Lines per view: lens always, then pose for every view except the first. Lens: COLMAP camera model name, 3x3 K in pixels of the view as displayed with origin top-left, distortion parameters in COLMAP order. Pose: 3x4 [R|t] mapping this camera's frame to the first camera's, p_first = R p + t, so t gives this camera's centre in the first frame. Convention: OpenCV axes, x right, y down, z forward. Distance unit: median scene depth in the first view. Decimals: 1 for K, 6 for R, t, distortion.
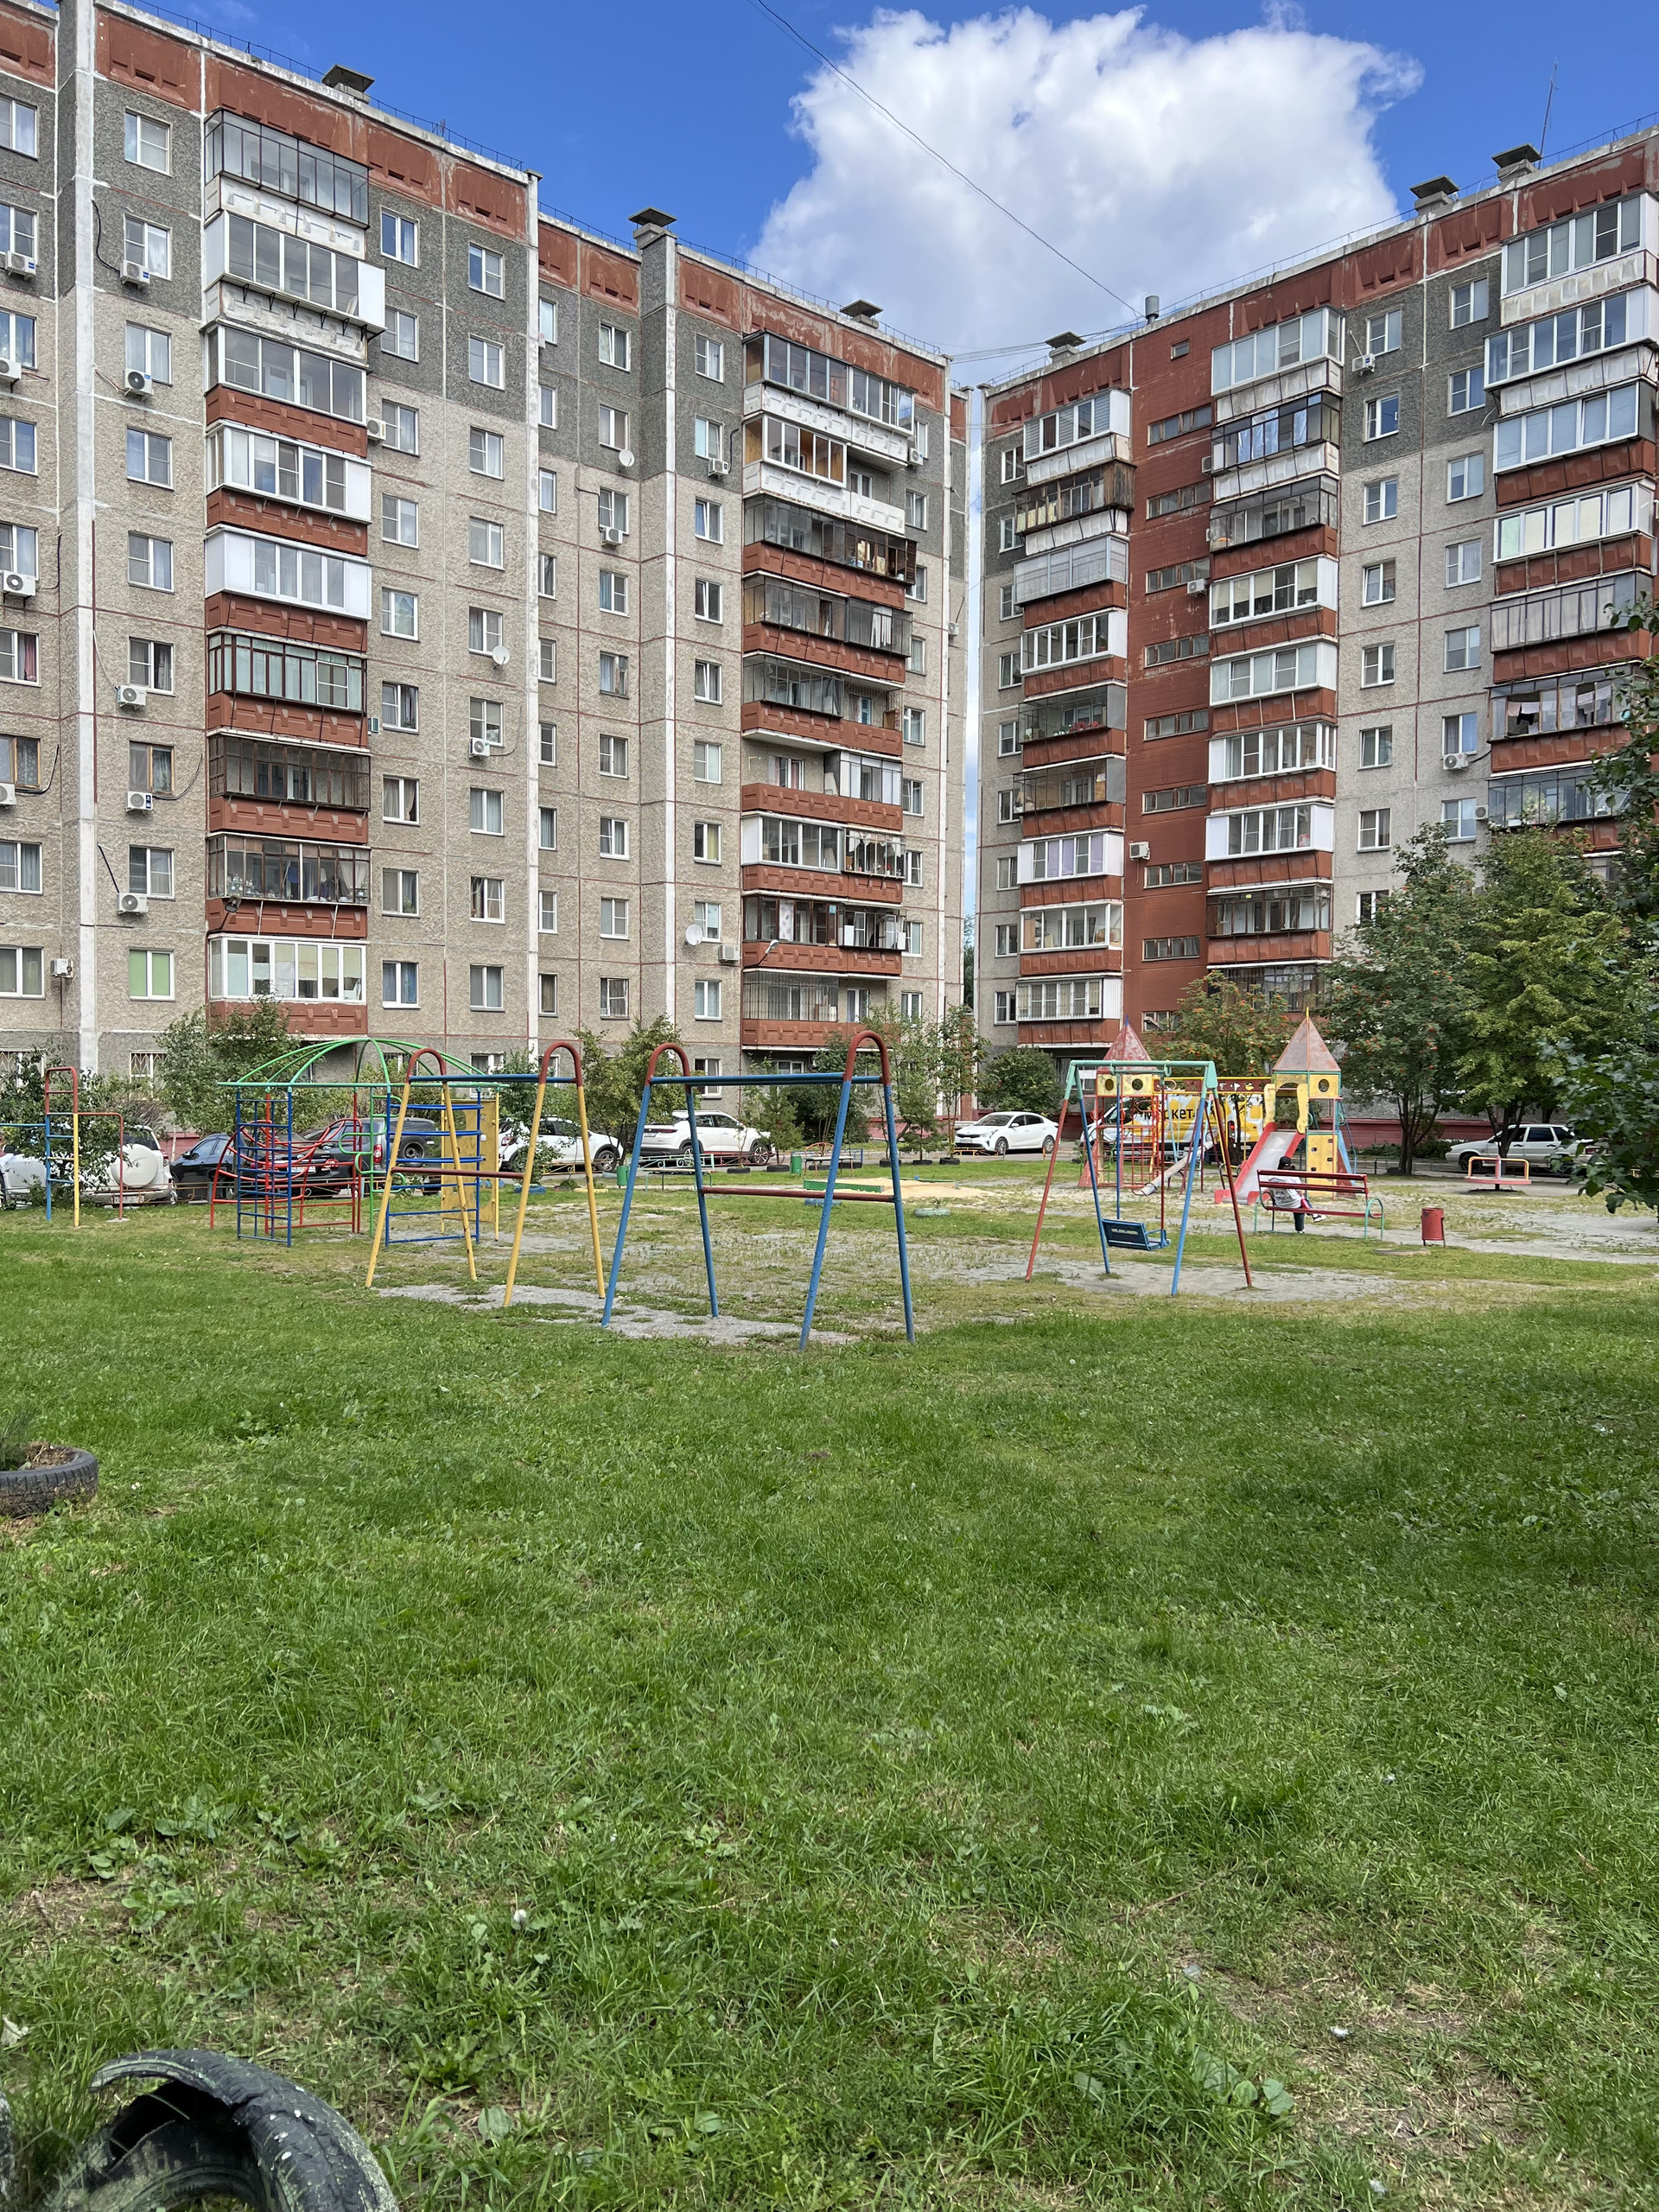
lens RADIAL K [[1666.0, 0, 814.1], [0, 1666.0, 1119.5], [0, 0, 1]] dist [0.039930, -0.053629]
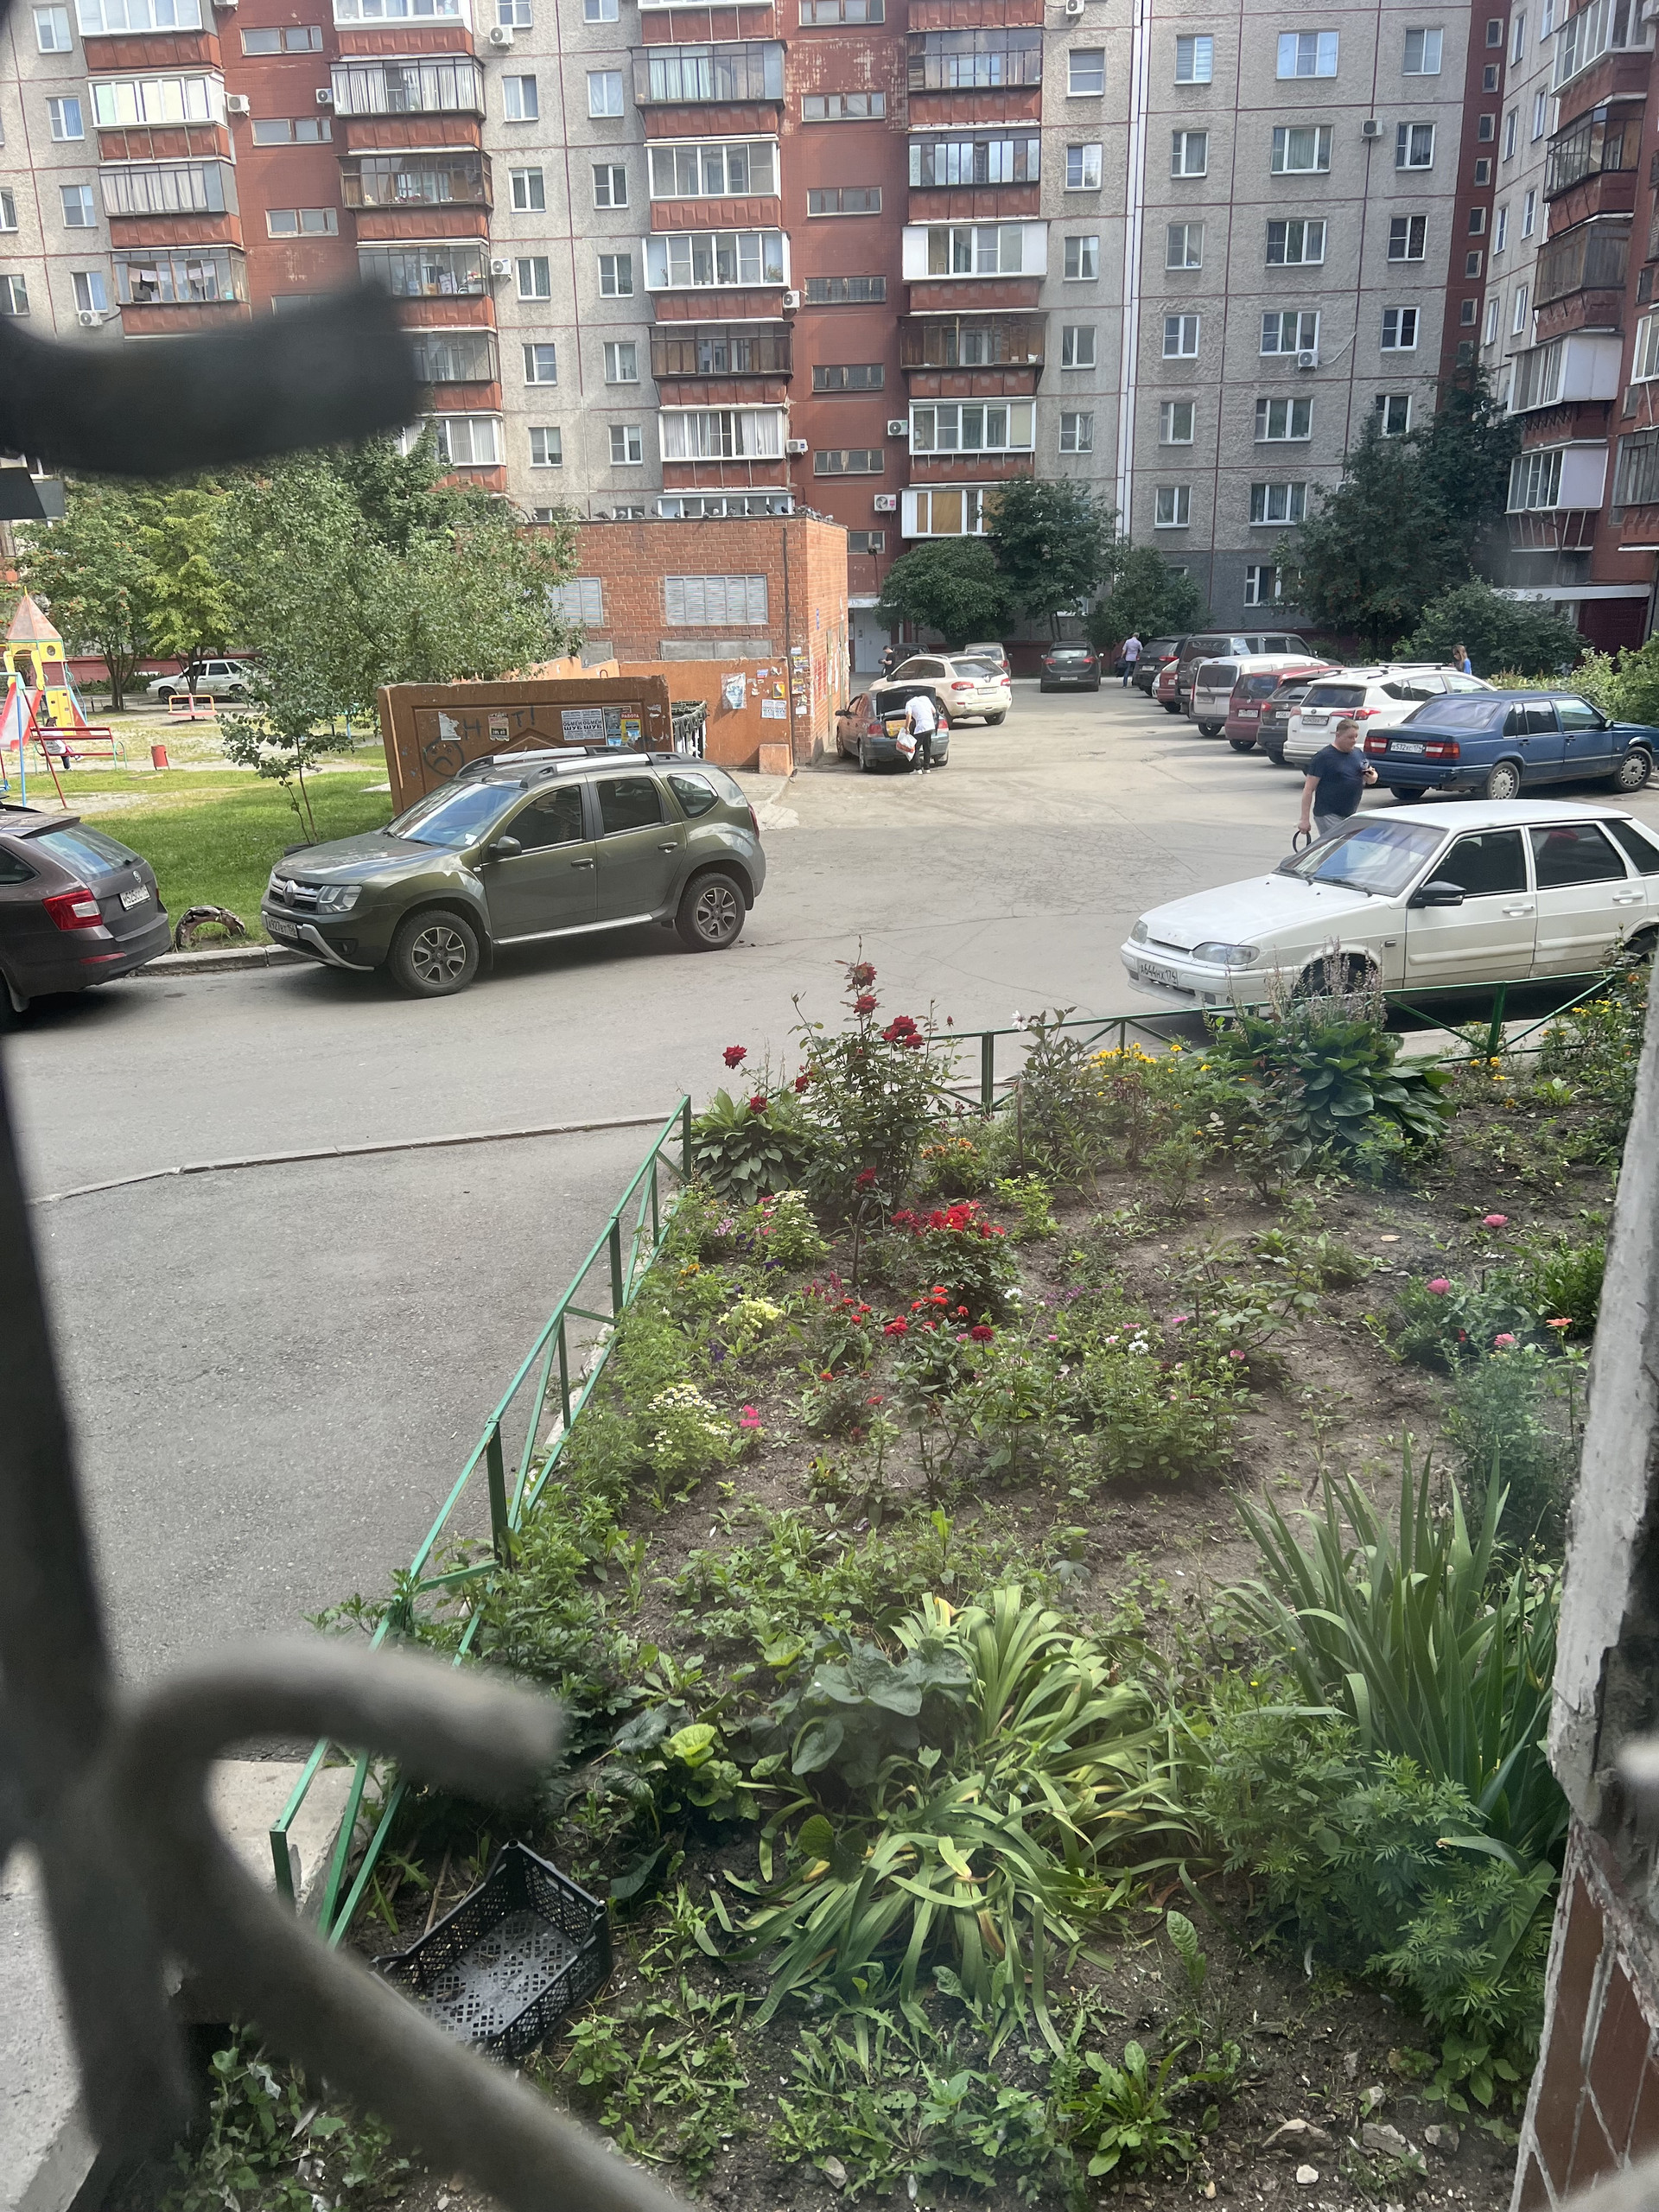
lens RADIAL K [[1666.0, 0, 819.3], [0, 1666.0, 1122.8], [0, 0, 1]] dist [0.039930, -0.053629]
pose [[0.737261, -0.241087, 0.631129, -0.127261], [0.050690, 0.951270, 0.304164, -0.029200], [-0.673704, -0.192256, 0.713555, -0.307367]]
